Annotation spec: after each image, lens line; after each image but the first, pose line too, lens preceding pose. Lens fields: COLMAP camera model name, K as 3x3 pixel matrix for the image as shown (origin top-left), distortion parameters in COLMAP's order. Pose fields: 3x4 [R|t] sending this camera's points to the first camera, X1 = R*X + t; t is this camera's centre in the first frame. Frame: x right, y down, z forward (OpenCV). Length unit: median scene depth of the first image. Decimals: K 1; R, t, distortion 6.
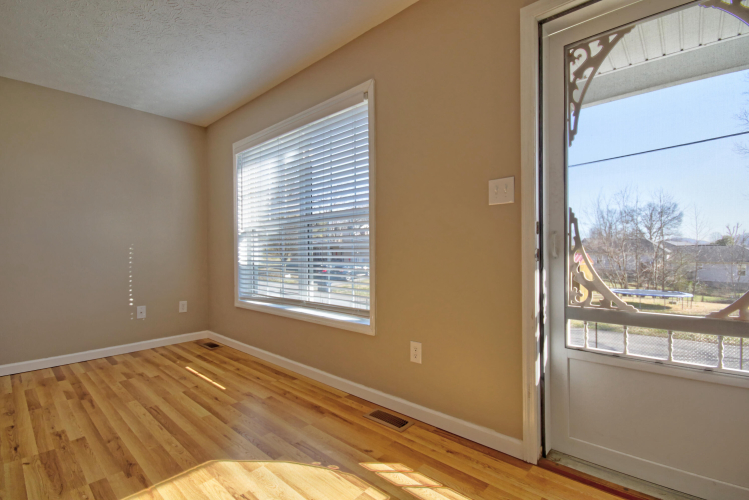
lens RADIAL K [[344.1, 0, 371.7], [0, 344.1, 252.5], [0, 0, 1]] dist [0.008910, -0.012484]
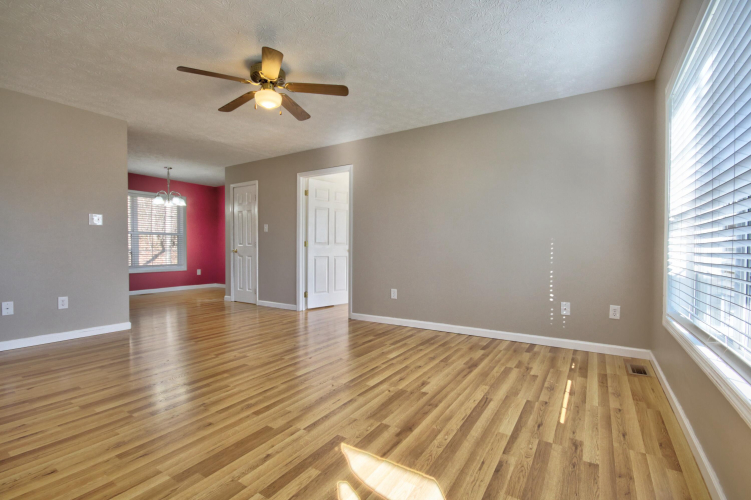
lens RADIAL K [[345.0, 0, 372.7], [0, 345.0, 252.5], [0, 0, 1]] dist [0.008910, -0.012484]
pose [[0.165310, 0.024684, -0.985933, 0.296453], [-0.008102, 0.999687, 0.023669, -0.001505], [0.986208, 0.004075, 0.165458, 0.494560]]
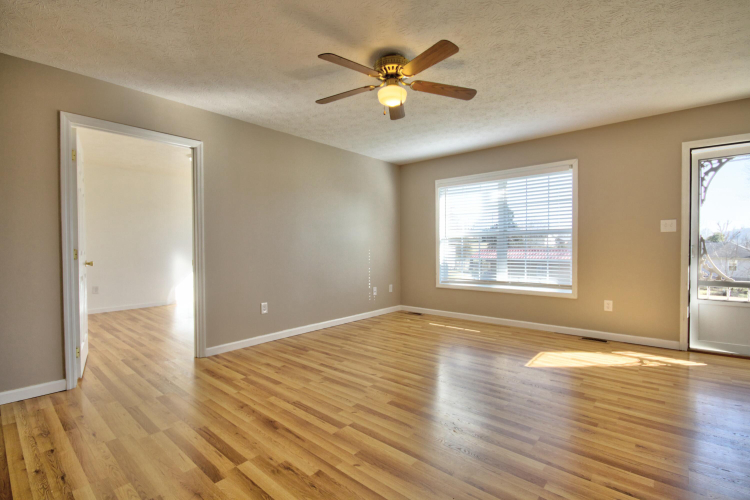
lens RADIAL K [[344.6, 0, 372.2], [0, 344.6, 252.5], [0, 0, 1]] dist [0.008910, -0.012484]
pose [[0.999836, 0.002468, 0.017956, -1.126416], [-0.002732, 0.999888, 0.014711, -0.031182], [-0.017918, -0.014758, 0.999731, -0.832108]]
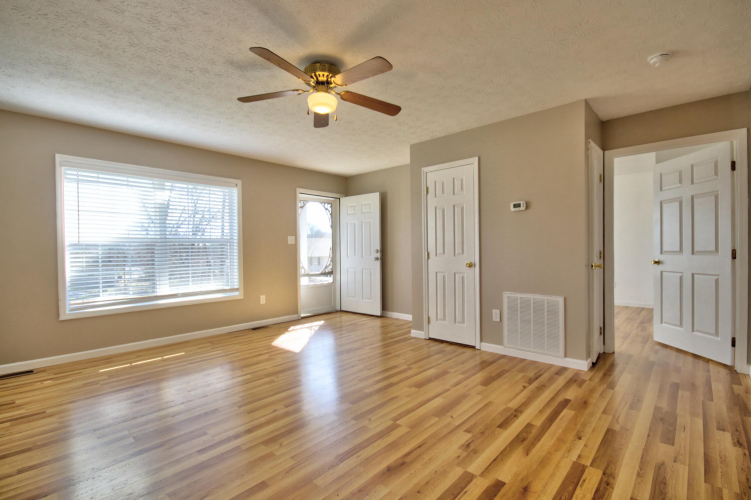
lens RADIAL K [[345.0, 0, 372.7], [0, 345.0, 252.5], [0, 0, 1]] dist [0.008910, -0.012484]
pose [[0.009200, -0.001528, 0.999957, -2.180910], [0.014109, 0.999899, 0.001398, -0.041107], [-0.999858, 0.014096, 0.009220, 0.153686]]
